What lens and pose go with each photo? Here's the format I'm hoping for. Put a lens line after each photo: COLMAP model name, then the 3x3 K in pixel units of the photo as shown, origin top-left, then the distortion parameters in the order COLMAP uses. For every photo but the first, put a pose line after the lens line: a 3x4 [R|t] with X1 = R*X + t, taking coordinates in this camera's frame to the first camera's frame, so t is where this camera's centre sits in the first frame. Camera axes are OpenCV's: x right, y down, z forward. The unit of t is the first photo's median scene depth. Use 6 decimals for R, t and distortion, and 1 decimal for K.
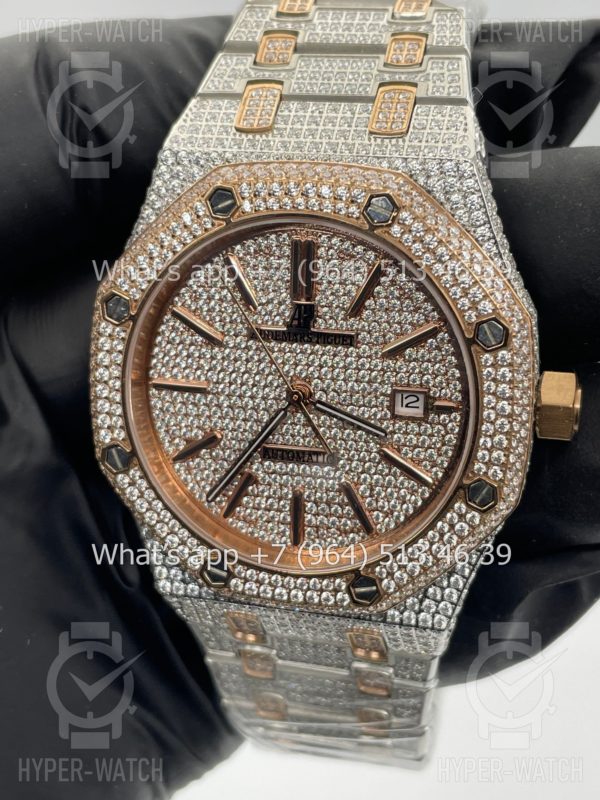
lens RADIAL K [[1276.4, 0, 300.4], [0, 1276.4, 400.0], [0, 0, 1]] dist [-0.036547, 0.000000]
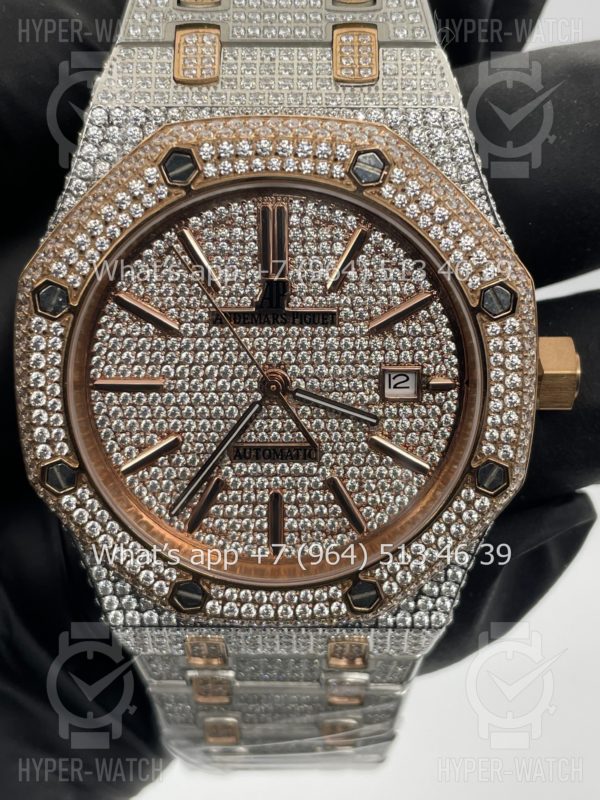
lens RADIAL K [[1276.4, 0, 302.7], [0, 1276.4, 403.9], [0, 0, 1]] dist [-0.036547, 0.000000]
pose [[0.965174, -0.087400, 0.246578, -0.198709], [0.079759, 0.995978, 0.040827, -0.024907], [-0.249154, -0.019739, 0.968263, 0.147306]]
